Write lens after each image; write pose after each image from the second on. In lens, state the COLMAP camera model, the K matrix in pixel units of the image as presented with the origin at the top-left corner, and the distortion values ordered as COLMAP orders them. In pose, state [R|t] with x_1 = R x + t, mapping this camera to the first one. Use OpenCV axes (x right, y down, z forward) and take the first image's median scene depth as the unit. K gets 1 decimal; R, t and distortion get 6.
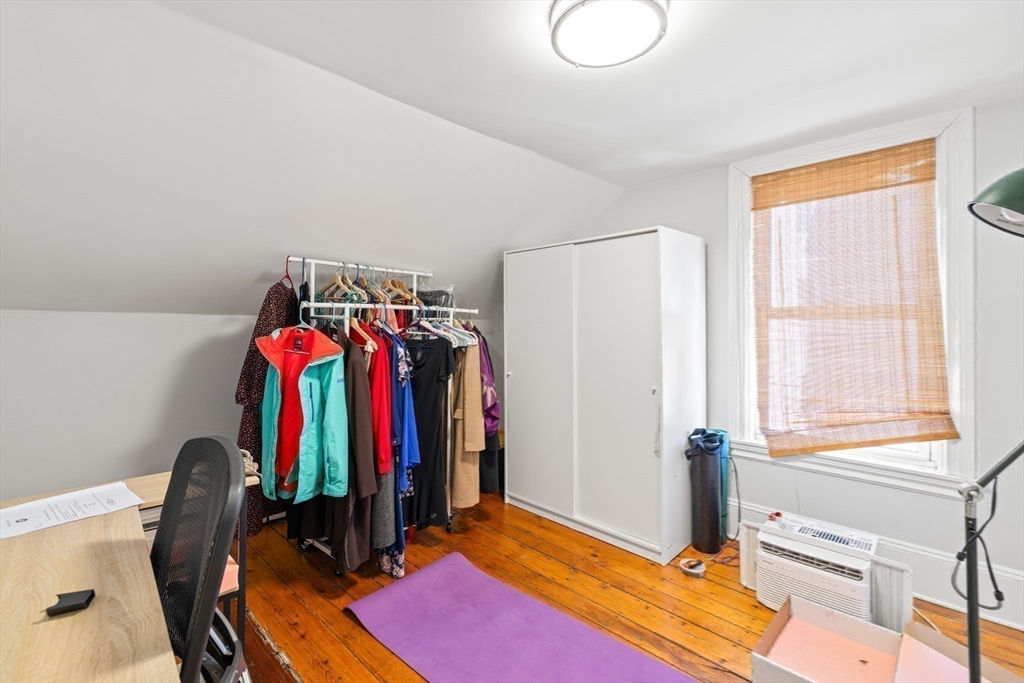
lens RADIAL K [[442.2, 0, 504.7], [0, 442.2, 319.0], [0, 0, 1]] dist [-0.008714, -0.000101]
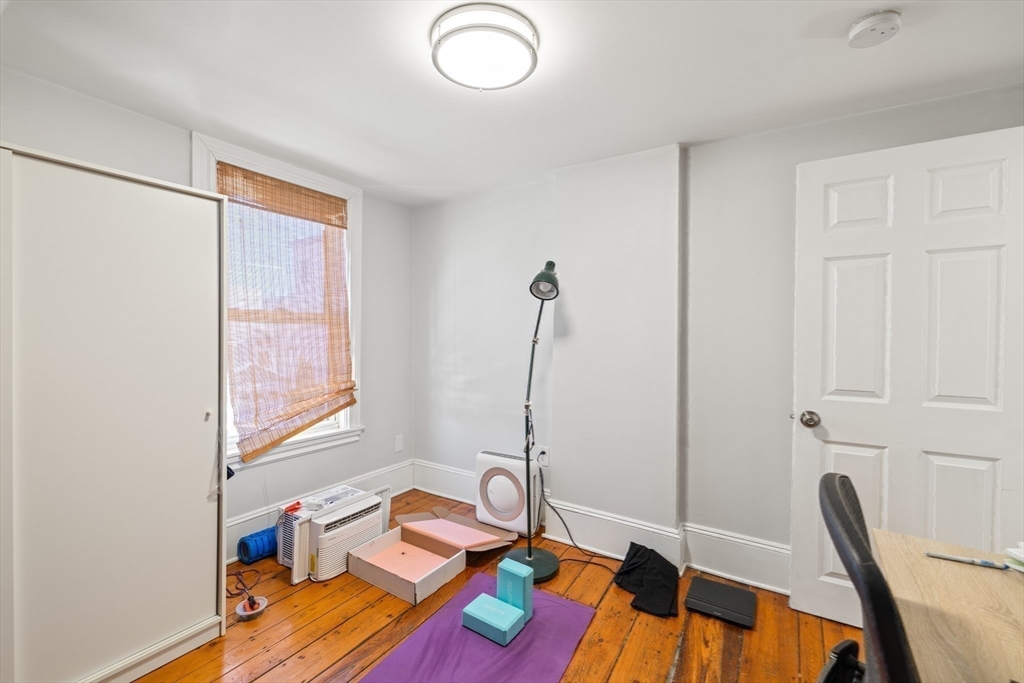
lens RADIAL K [[442.2, 0, 510.1], [0, 442.2, 339.9], [0, 0, 1]] dist [-0.008714, -0.000101]
pose [[-0.222710, -0.019536, 0.974689, -0.535967], [-0.029608, 0.999474, 0.013268, 0.012589], [-0.974435, -0.025904, -0.223171, 0.736265]]
